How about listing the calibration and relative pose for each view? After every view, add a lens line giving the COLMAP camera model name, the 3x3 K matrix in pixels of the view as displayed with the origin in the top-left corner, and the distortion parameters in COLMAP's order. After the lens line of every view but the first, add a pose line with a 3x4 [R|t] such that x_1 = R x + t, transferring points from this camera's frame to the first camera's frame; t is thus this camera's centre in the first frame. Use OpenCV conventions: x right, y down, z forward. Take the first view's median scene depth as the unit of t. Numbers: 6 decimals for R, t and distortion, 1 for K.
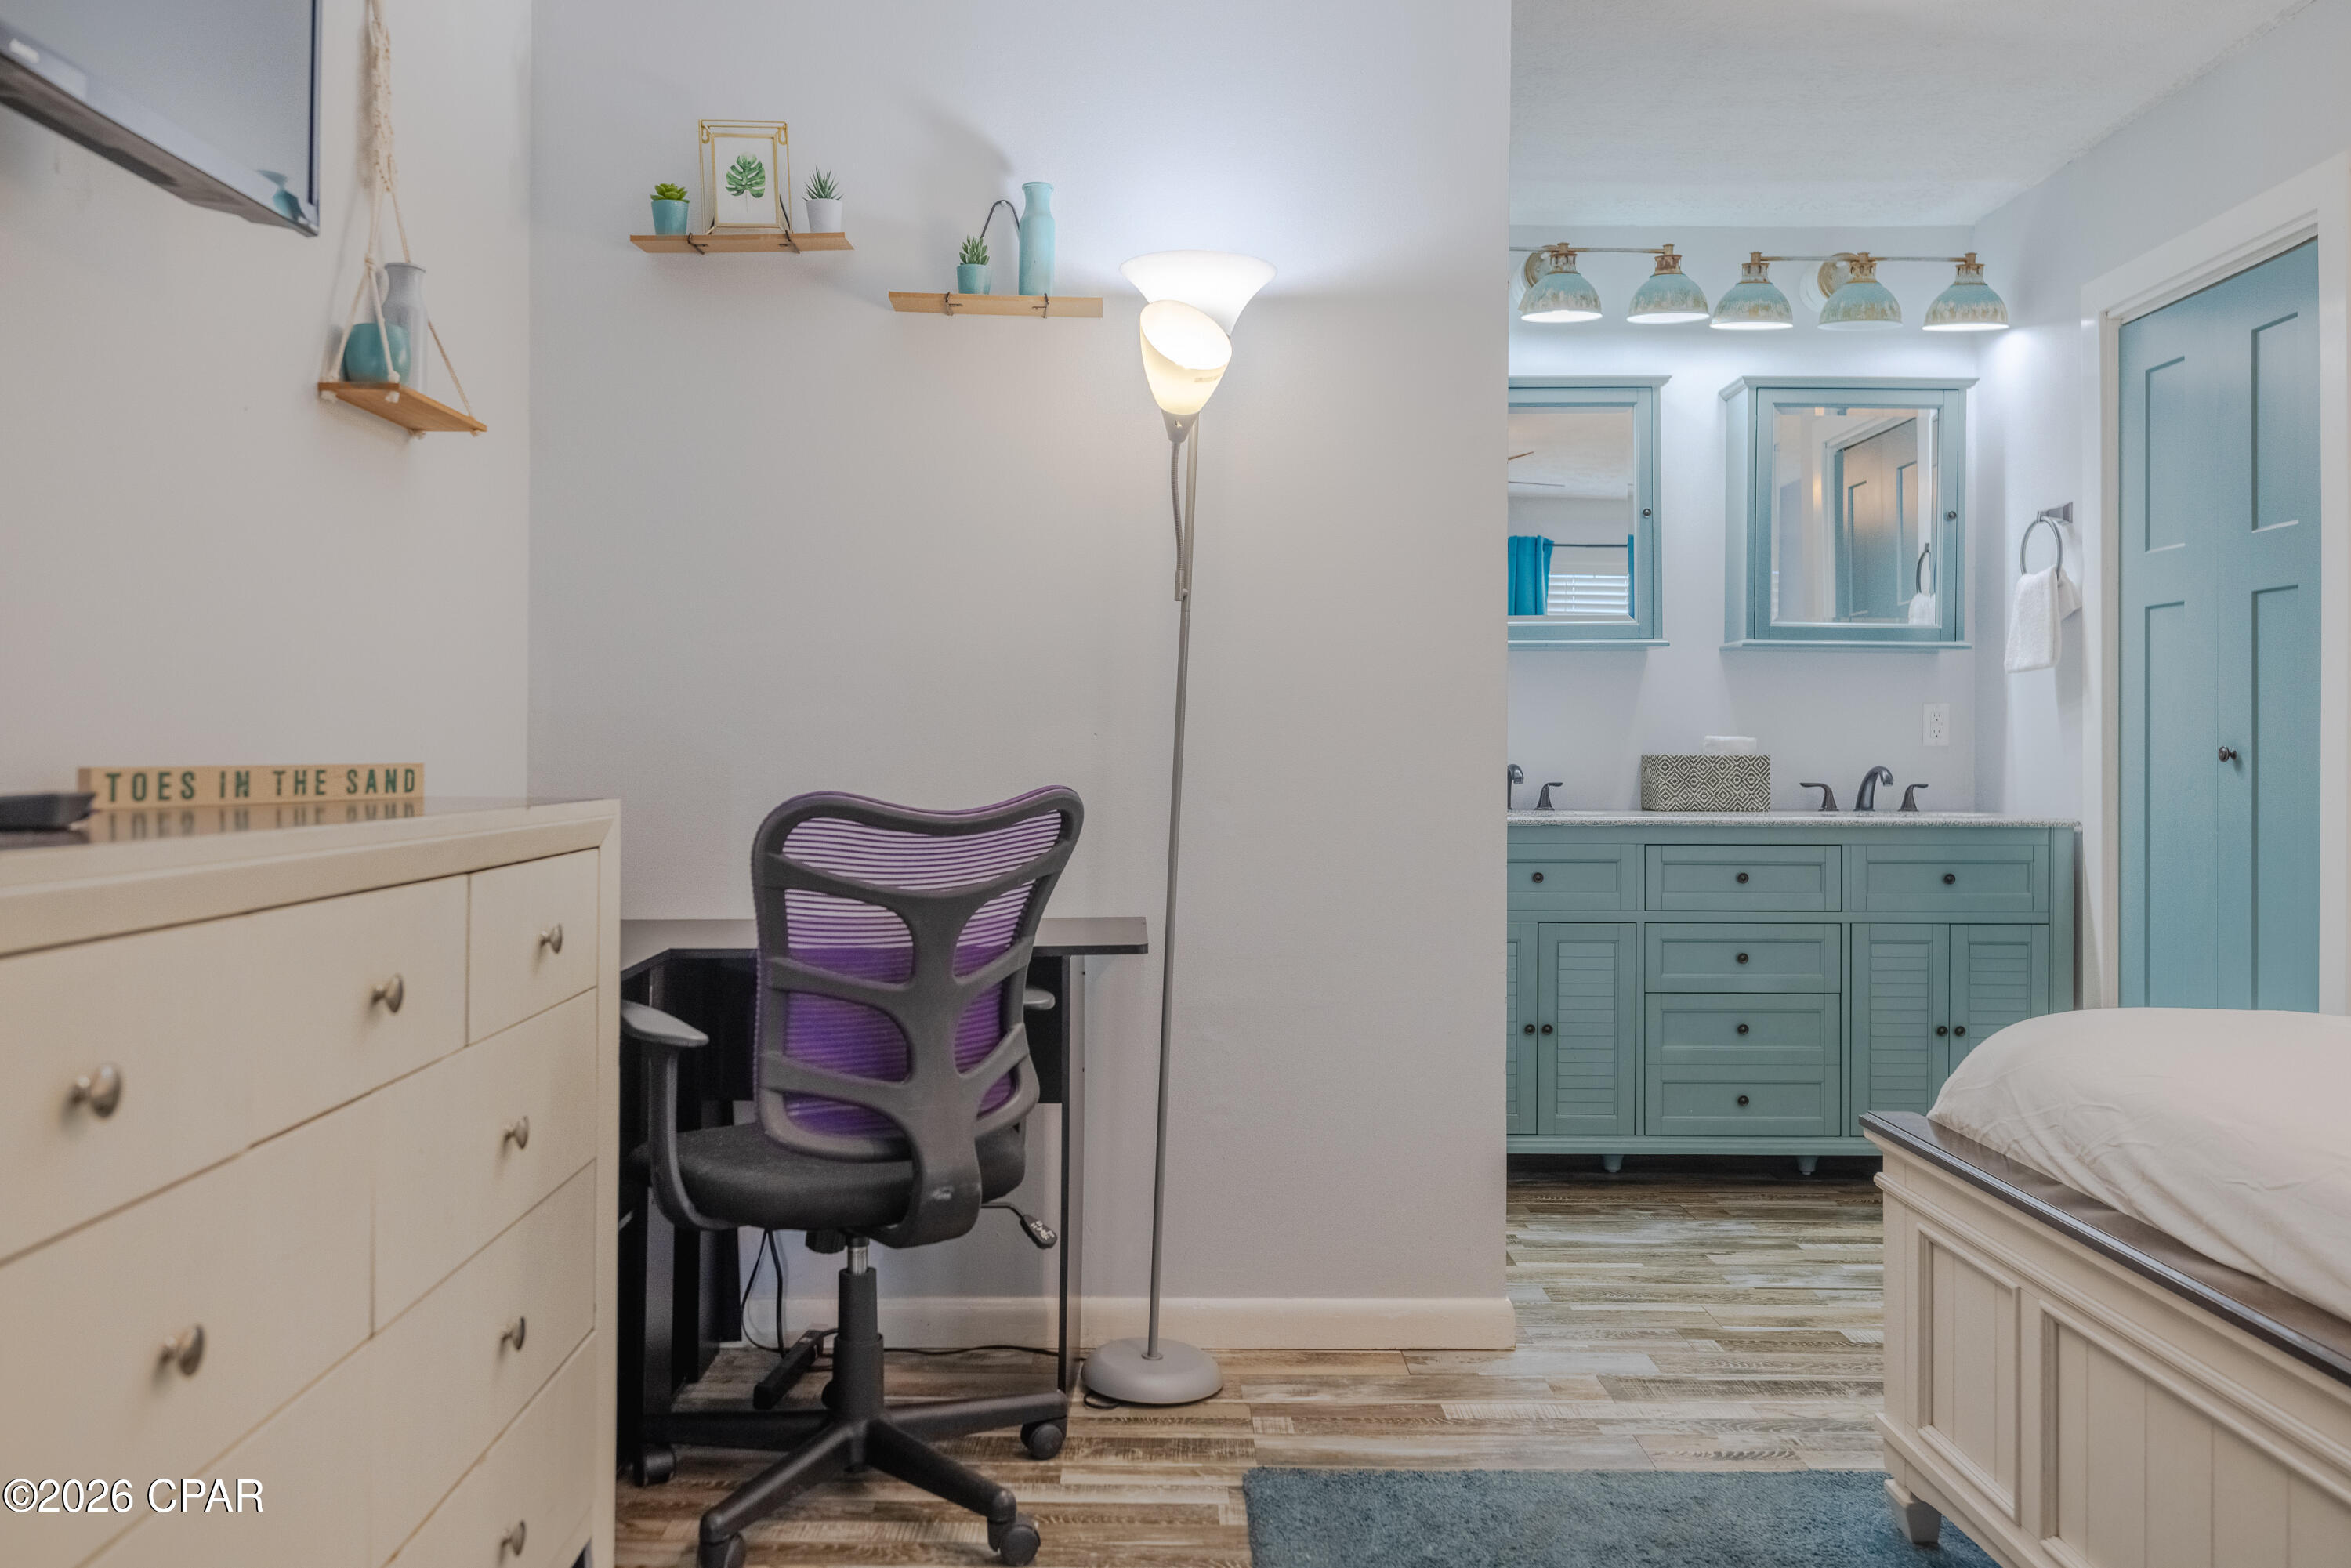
lens RADIAL K [[1804.7, 0, 1176.5], [0, 1804.7, 756.1], [0, 0, 1]] dist [0.002599, 0.007562]
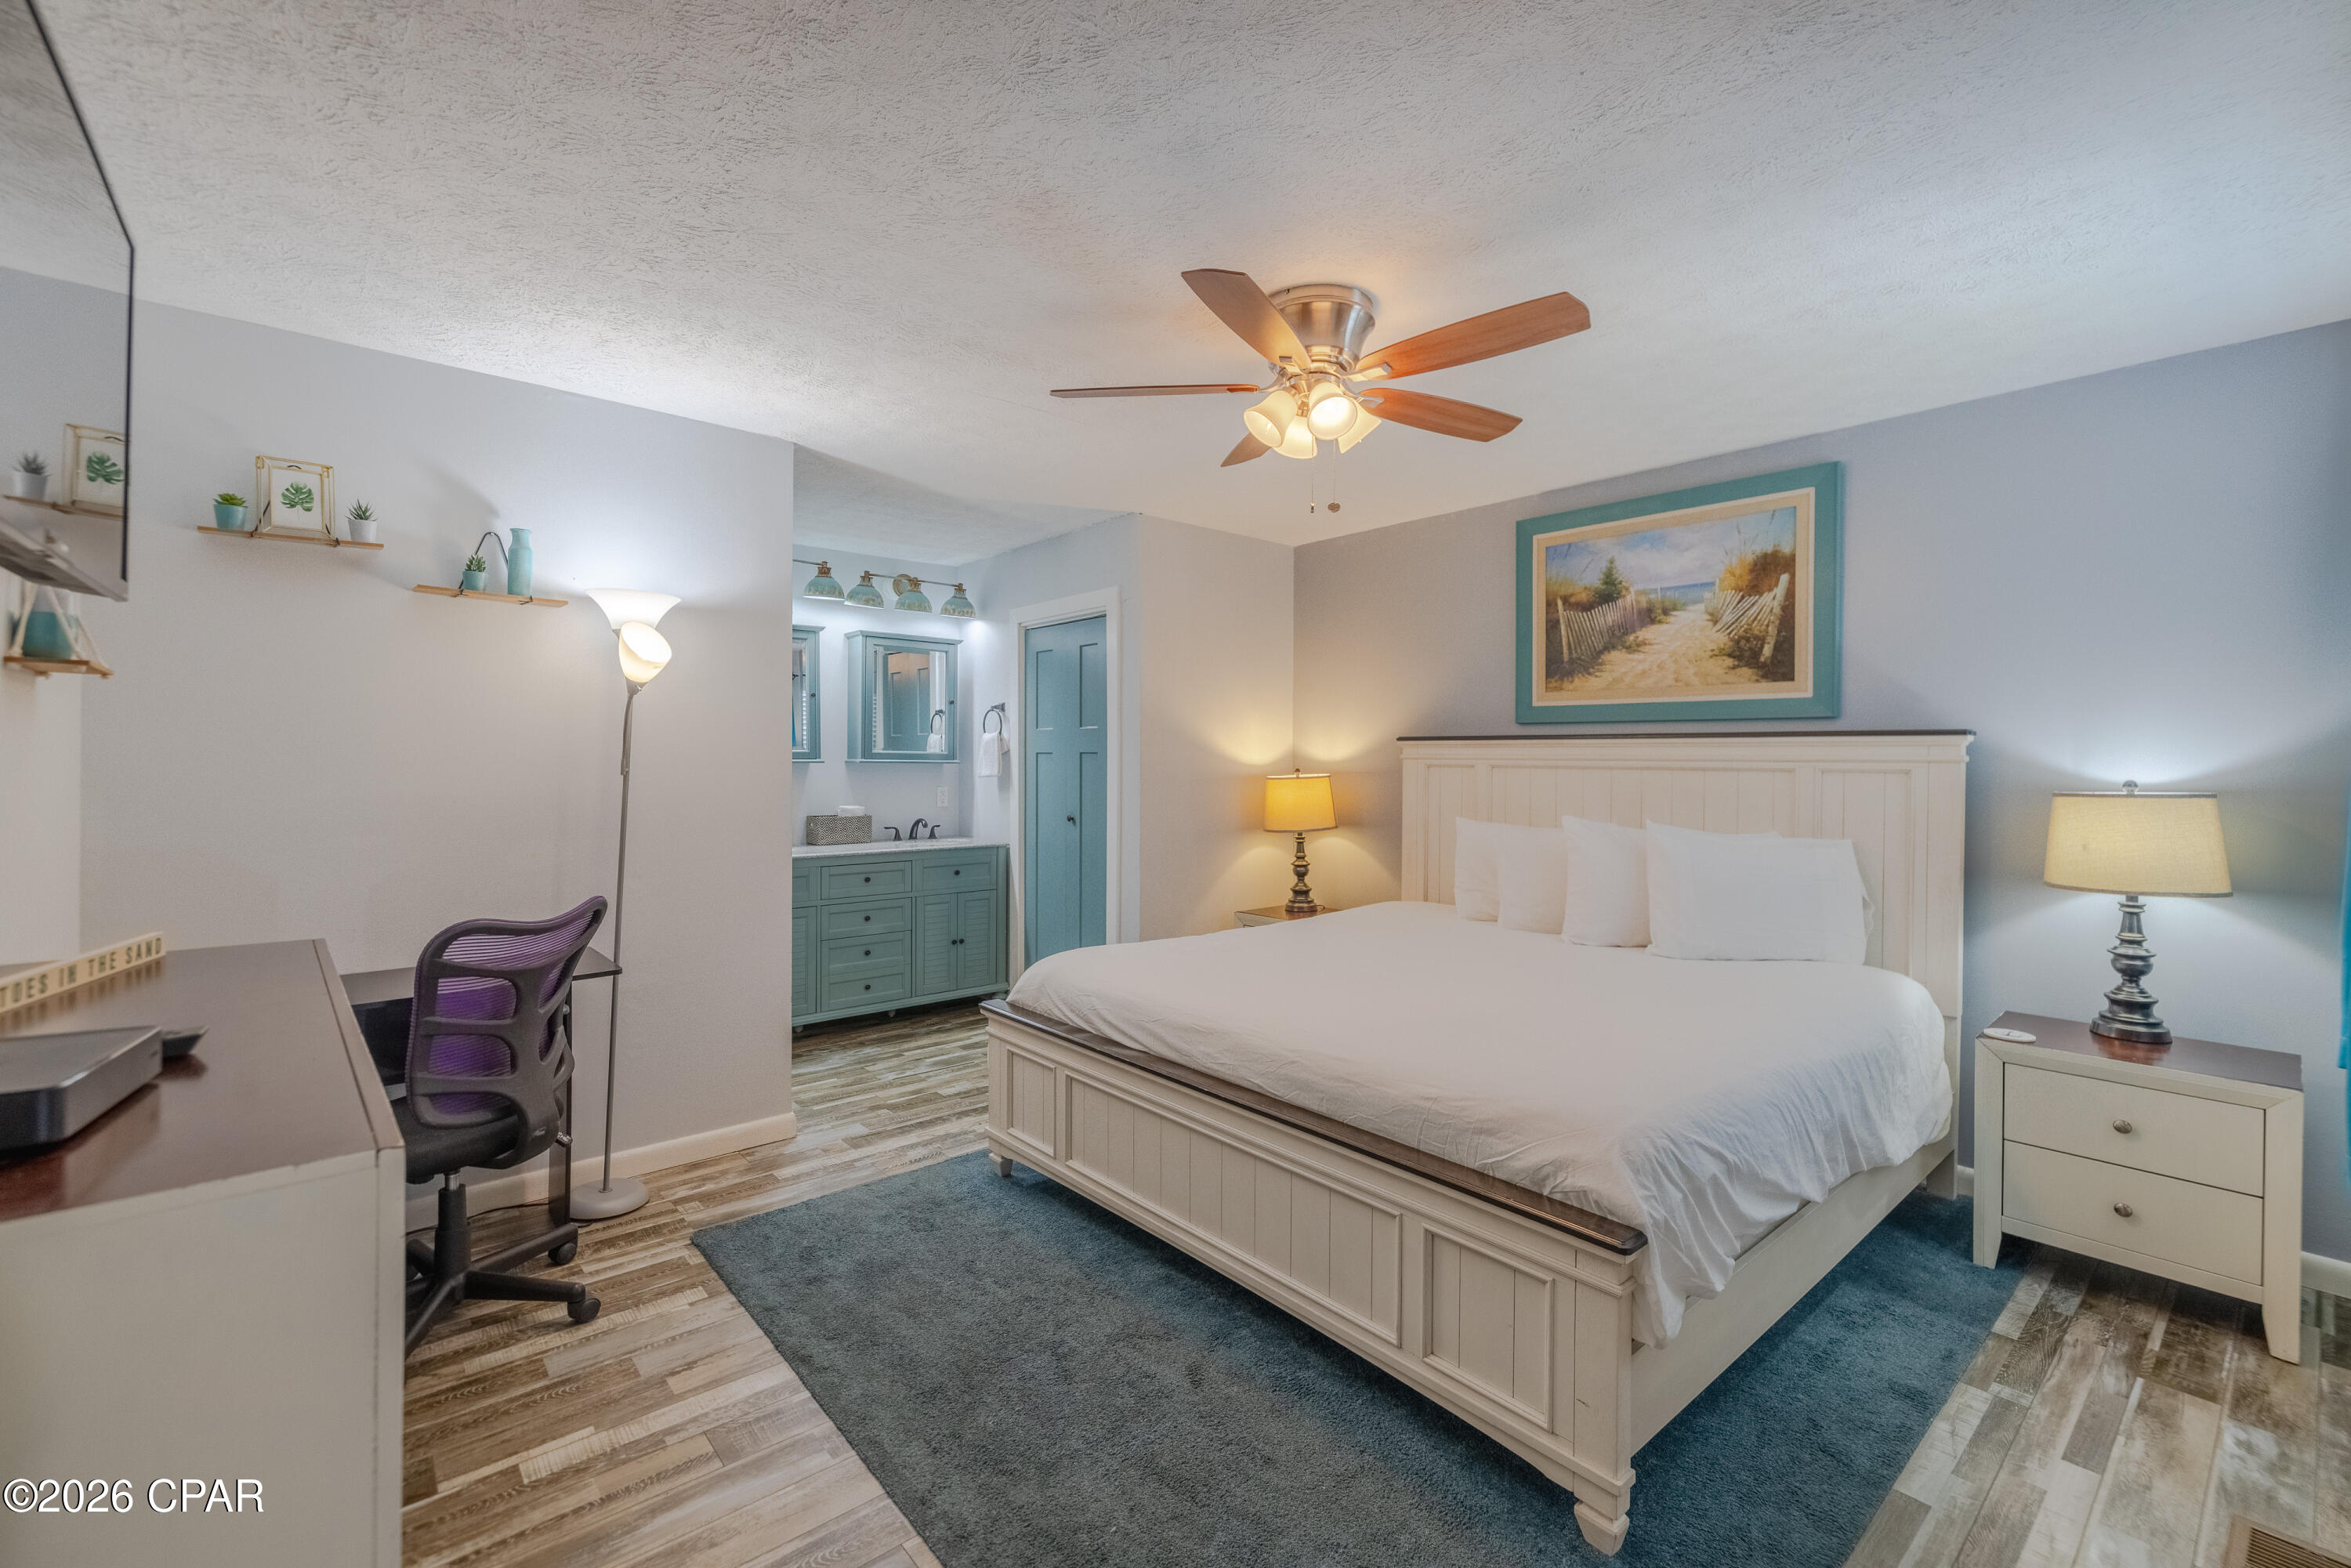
lens RADIAL K [[993.5, 0, 1174.7], [0, 993.5, 766.7], [0, 0, 1]] dist [0.001725, -0.000738]
pose [[0.757761, -0.003692, 0.652522, -0.225898], [-0.002407, 0.999961, 0.008453, -0.101034], [-0.652528, -0.007976, 0.757723, -0.125541]]
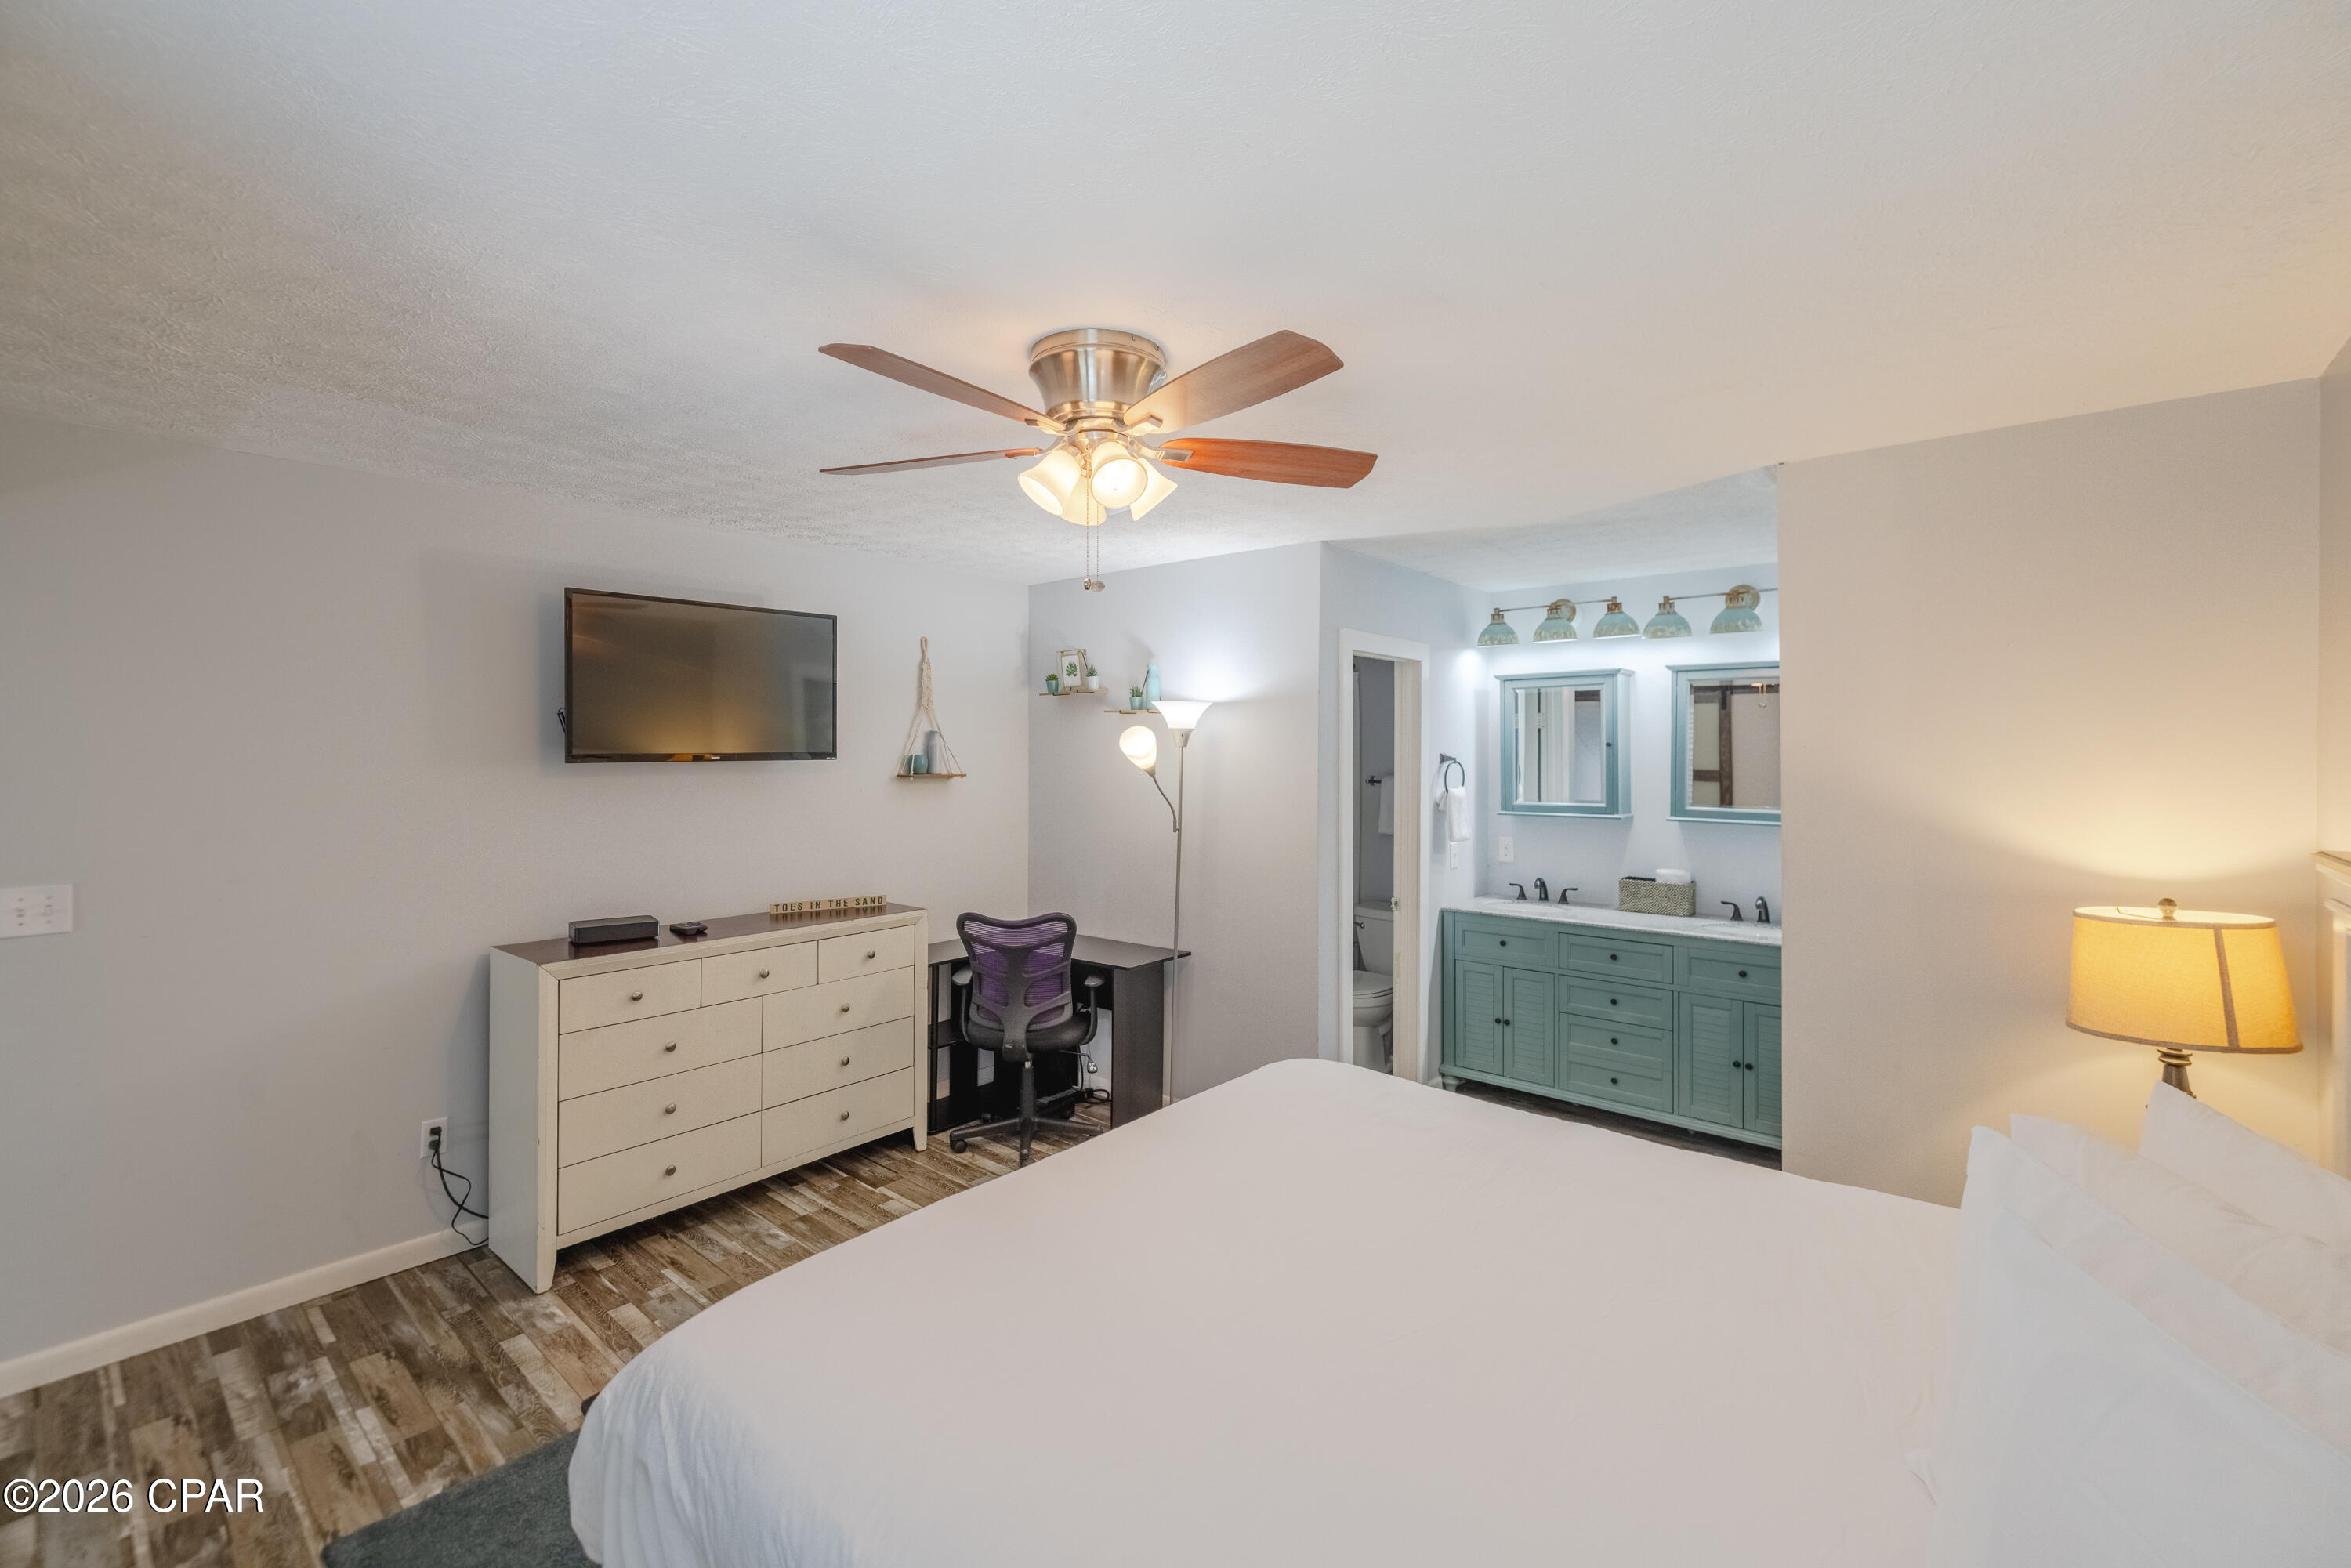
lens RADIAL K [[993.5, 0, 1163.0], [0, 993.5, 772.2], [0, 0, 1]] dist [0.001725, -0.000738]
pose [[0.751536, 0.007272, -0.659652, 0.879254], [-0.000770, 0.999948, 0.010147, -0.177991], [0.659691, -0.007118, 0.751503, -0.059261]]
